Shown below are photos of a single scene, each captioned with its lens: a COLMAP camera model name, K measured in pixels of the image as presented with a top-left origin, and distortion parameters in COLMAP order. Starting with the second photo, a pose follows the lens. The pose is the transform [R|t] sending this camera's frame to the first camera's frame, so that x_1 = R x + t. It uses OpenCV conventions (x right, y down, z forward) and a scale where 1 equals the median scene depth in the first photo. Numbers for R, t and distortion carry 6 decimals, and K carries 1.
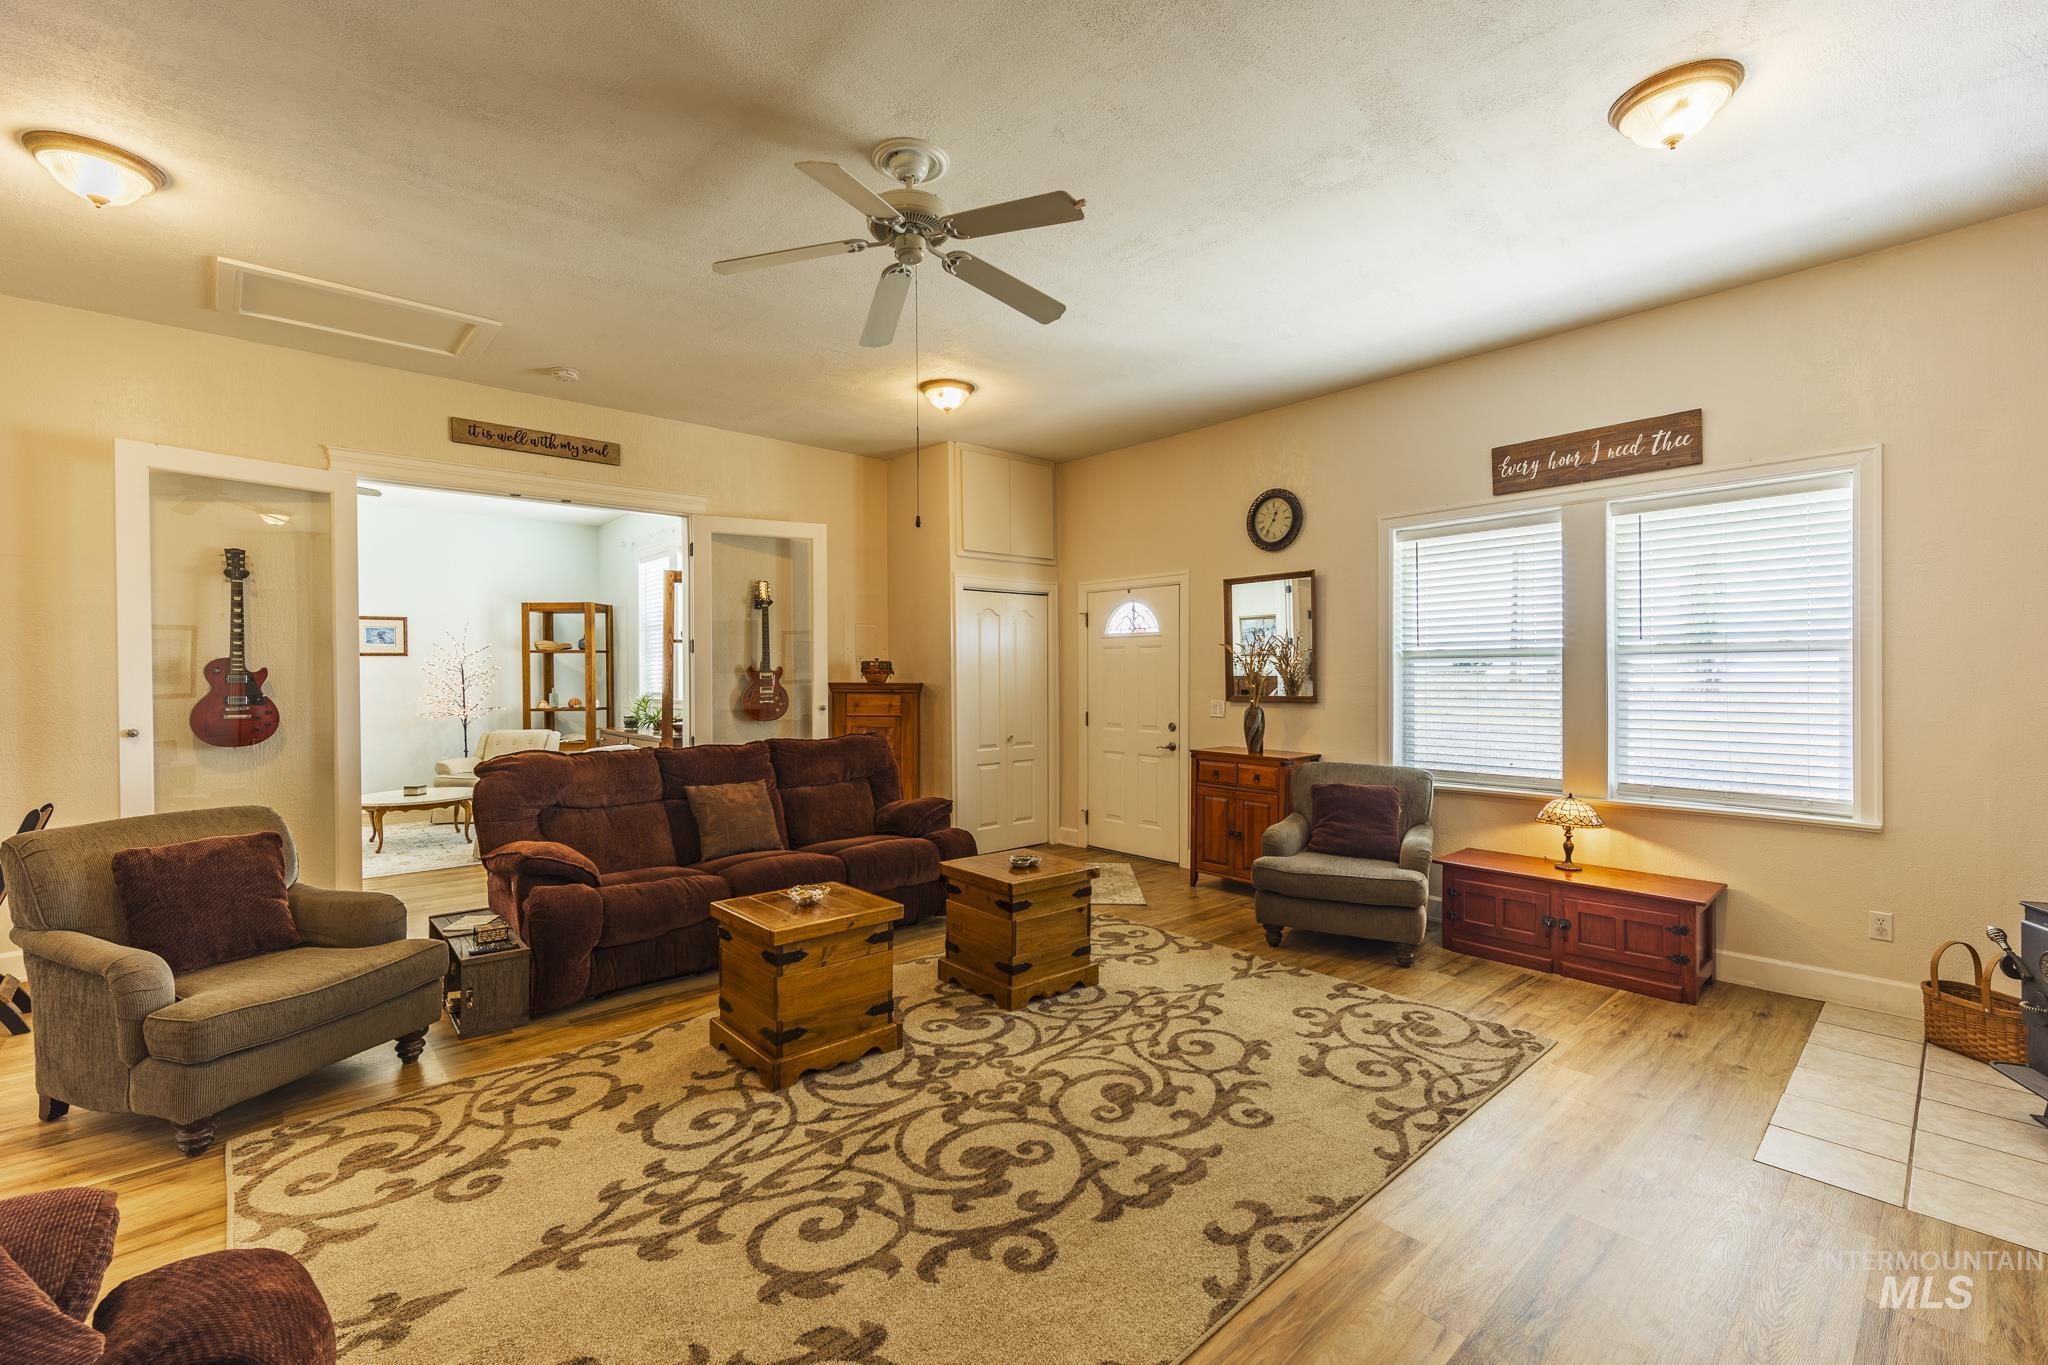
lens RADIAL K [[872.9, 0, 1021.3], [0, 872.9, 675.4], [0, 0, 1]] dist [0.005365, -0.000085]
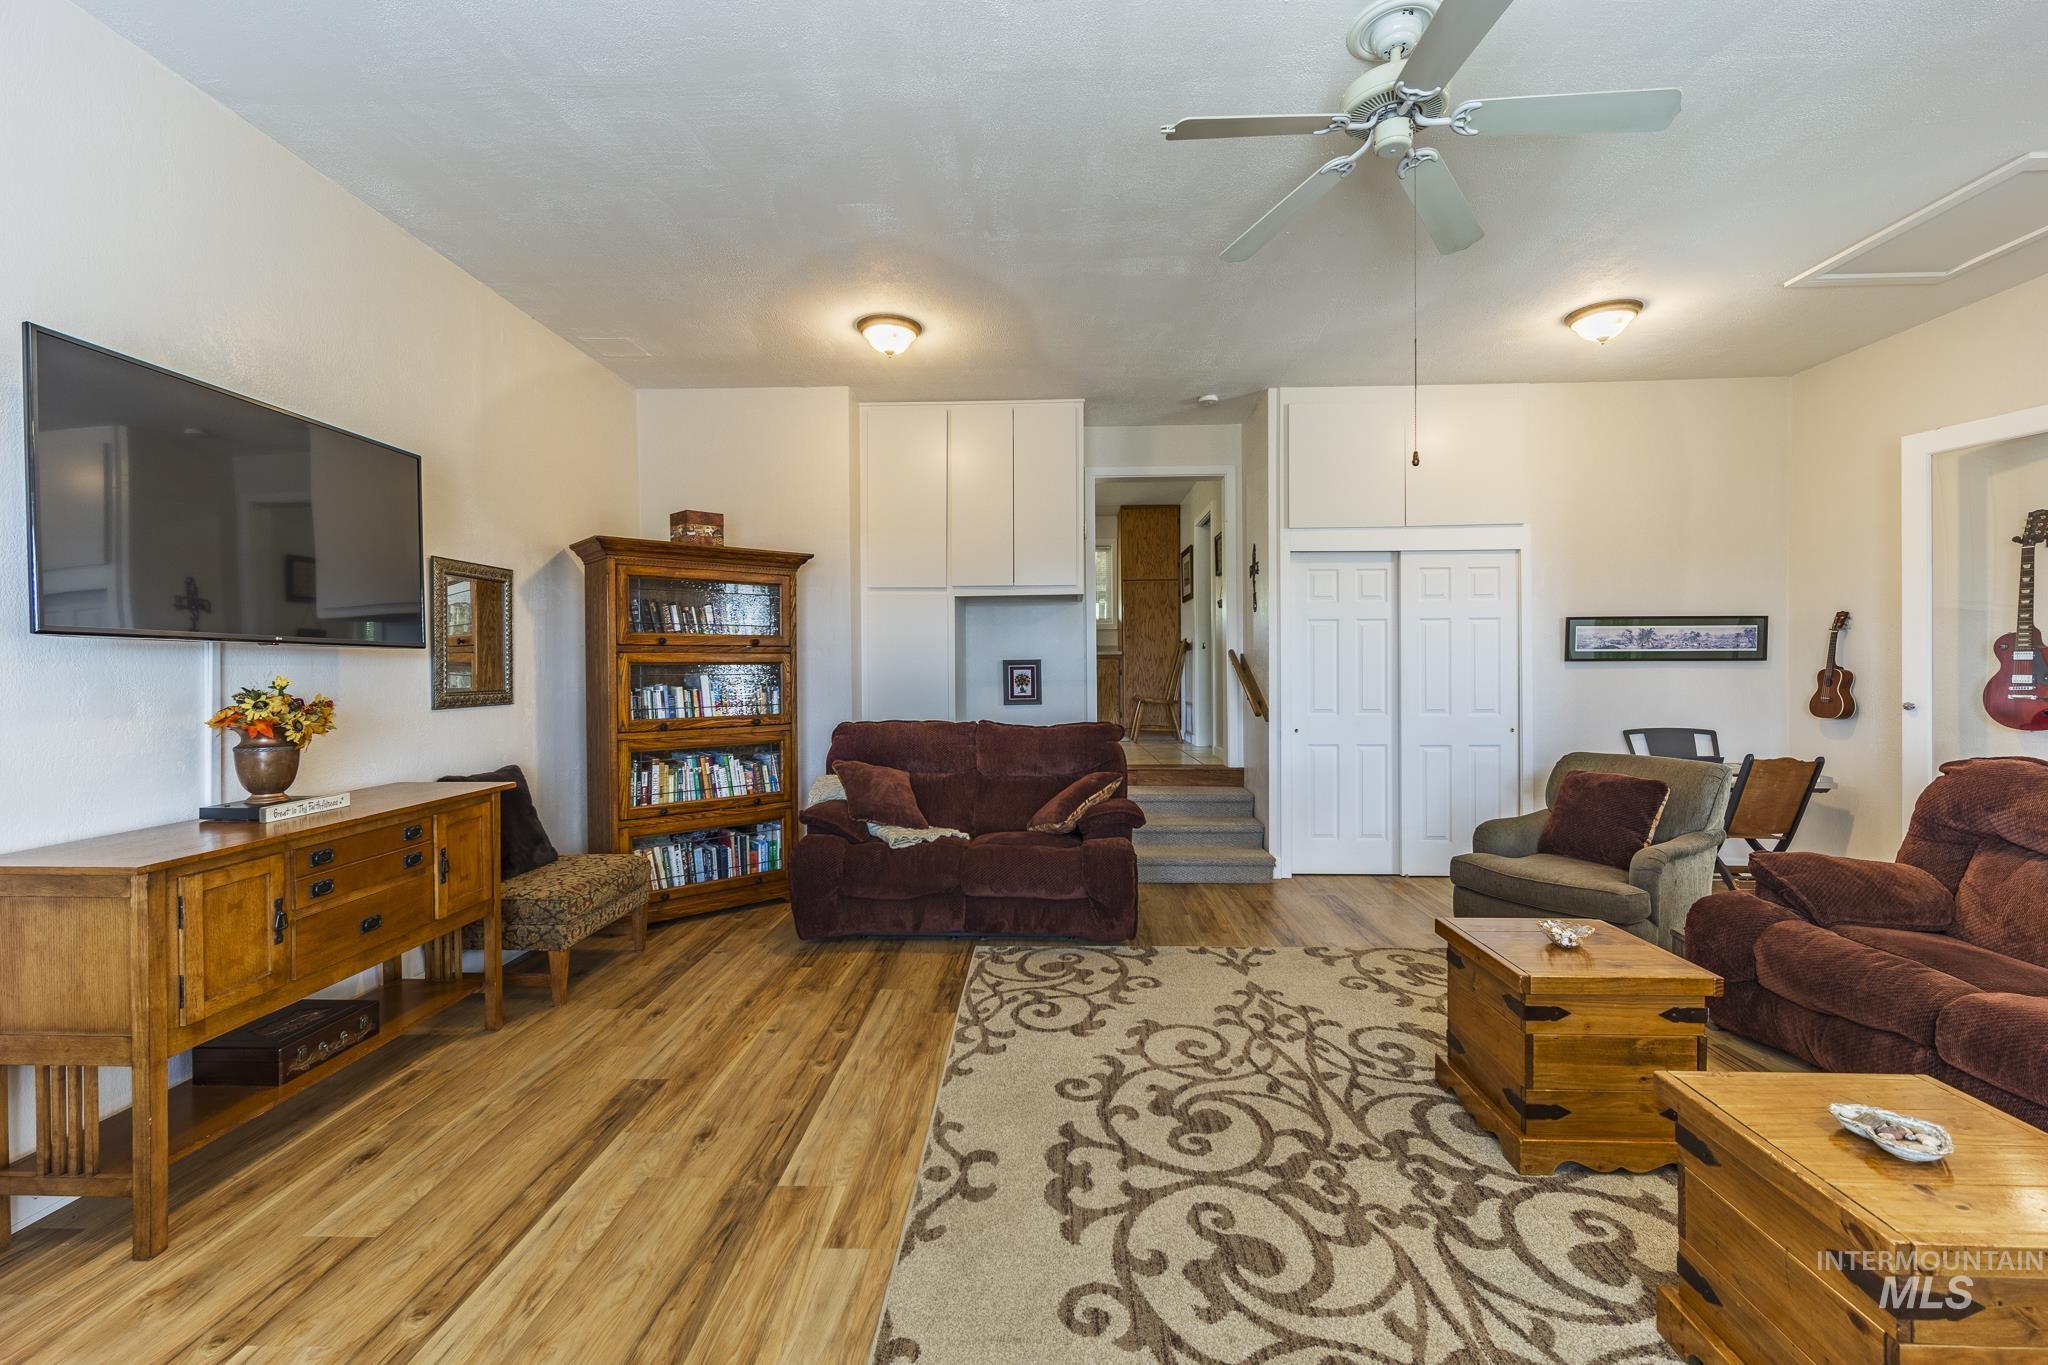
lens RADIAL K [[872.9, 0, 1021.3], [0, 872.9, 675.4], [0, 0, 1]] dist [0.005365, -0.000085]
pose [[-0.699900, 0.013671, -0.714110, 0.696237], [0.007563, 0.999903, 0.011729, 0.008463], [0.714201, 0.002809, -0.699935, 1.289111]]
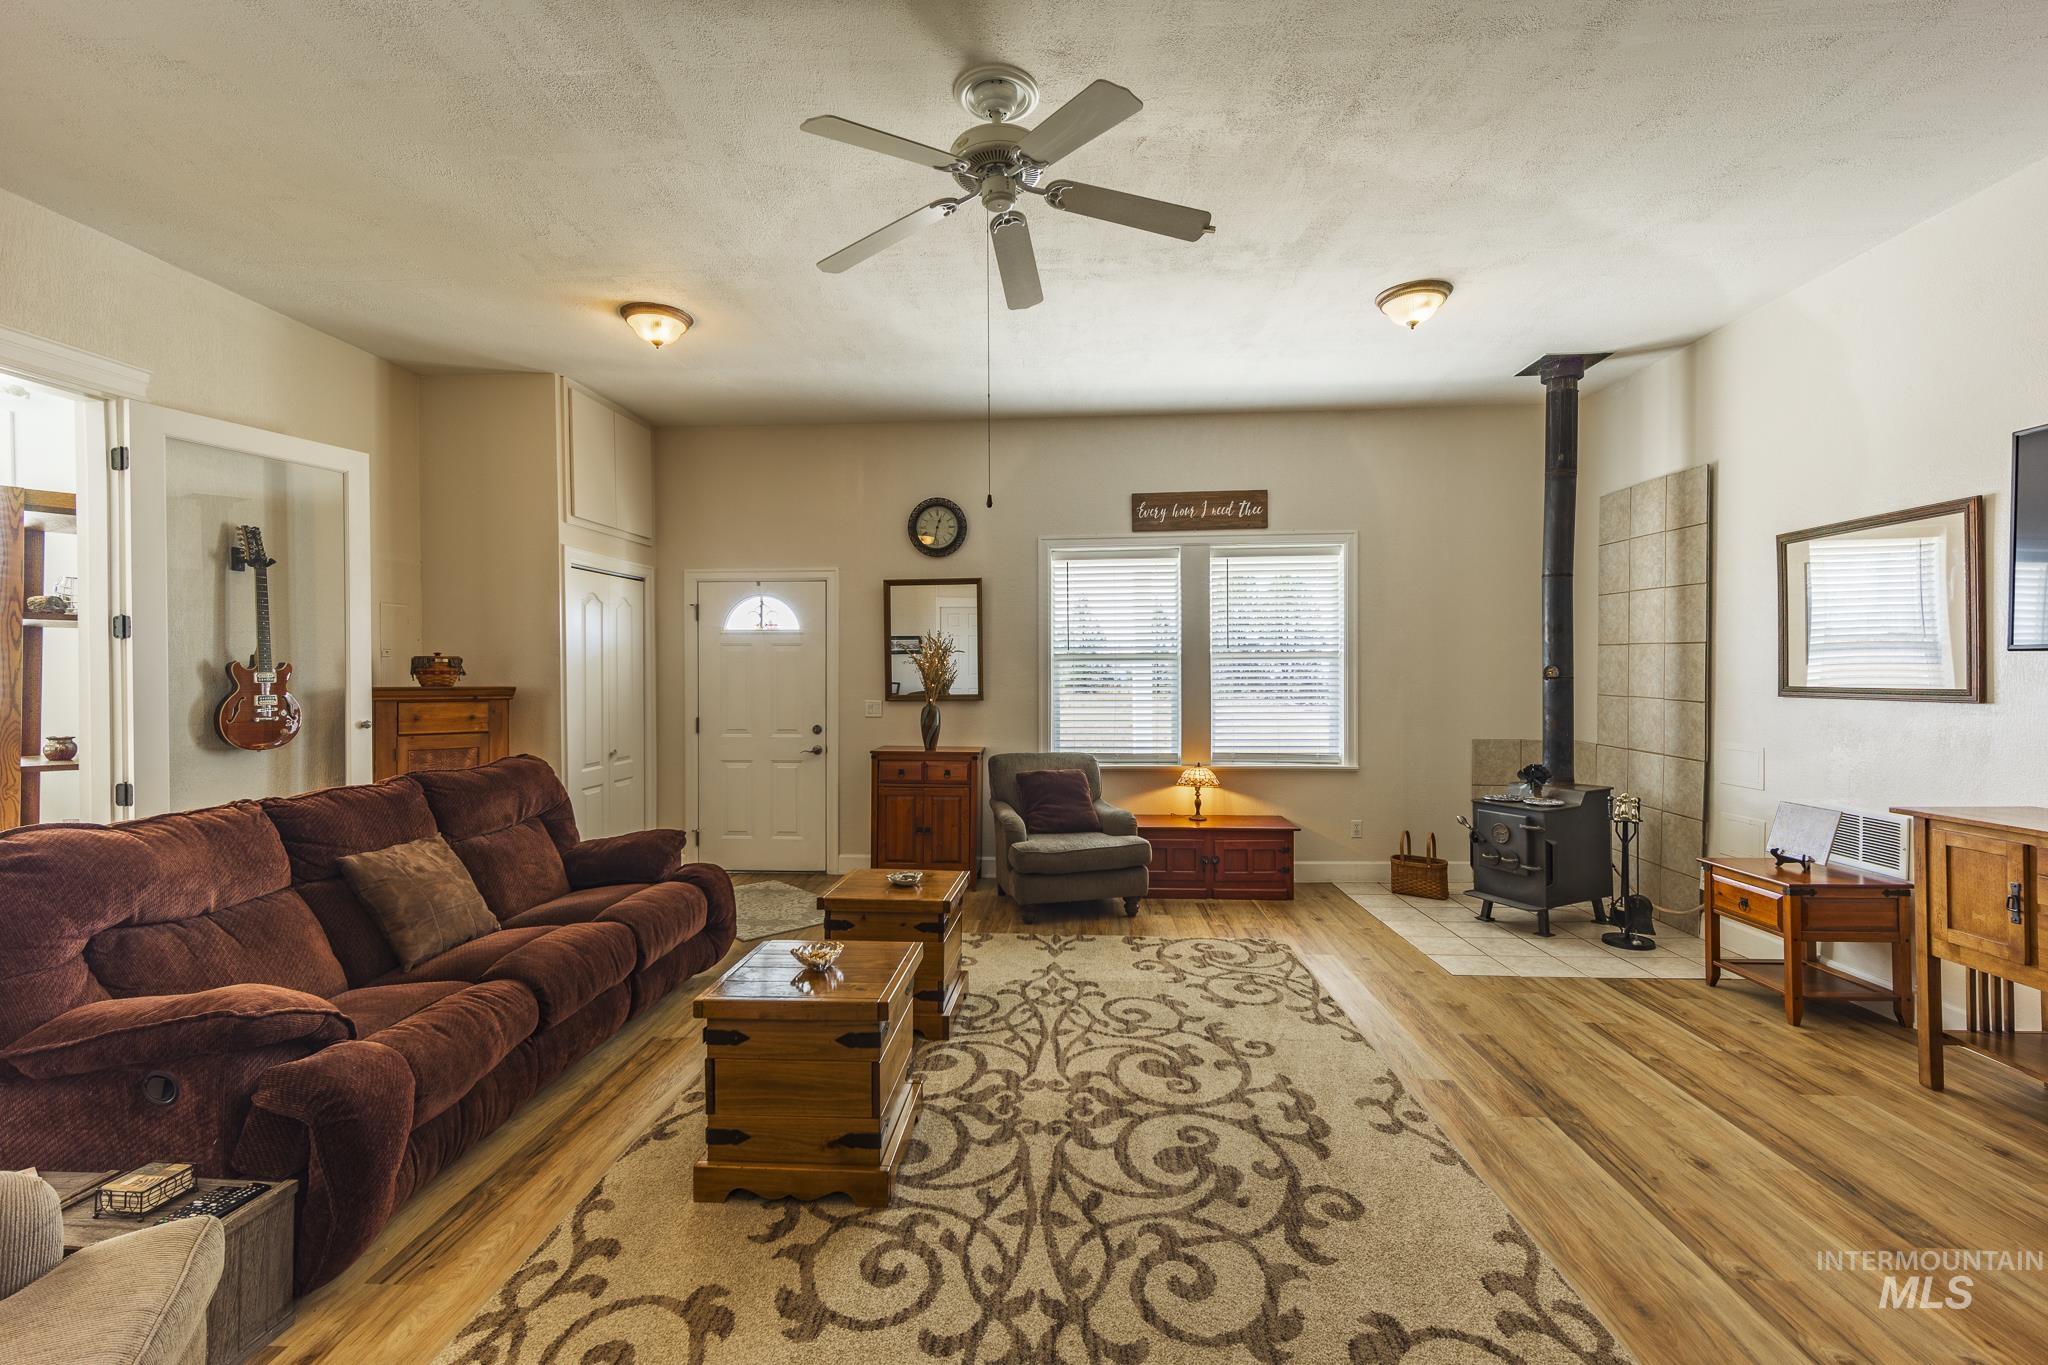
lens RADIAL K [[872.9, 0, 1021.3], [0, 872.9, 675.4], [0, 0, 1]] dist [0.005365, -0.000085]
pose [[0.714918, -0.002181, 0.699205, -0.709745], [0.003113, 0.999995, -0.000064, 0.001258], [-0.699201, 0.002222, 0.714921, 0.340455]]
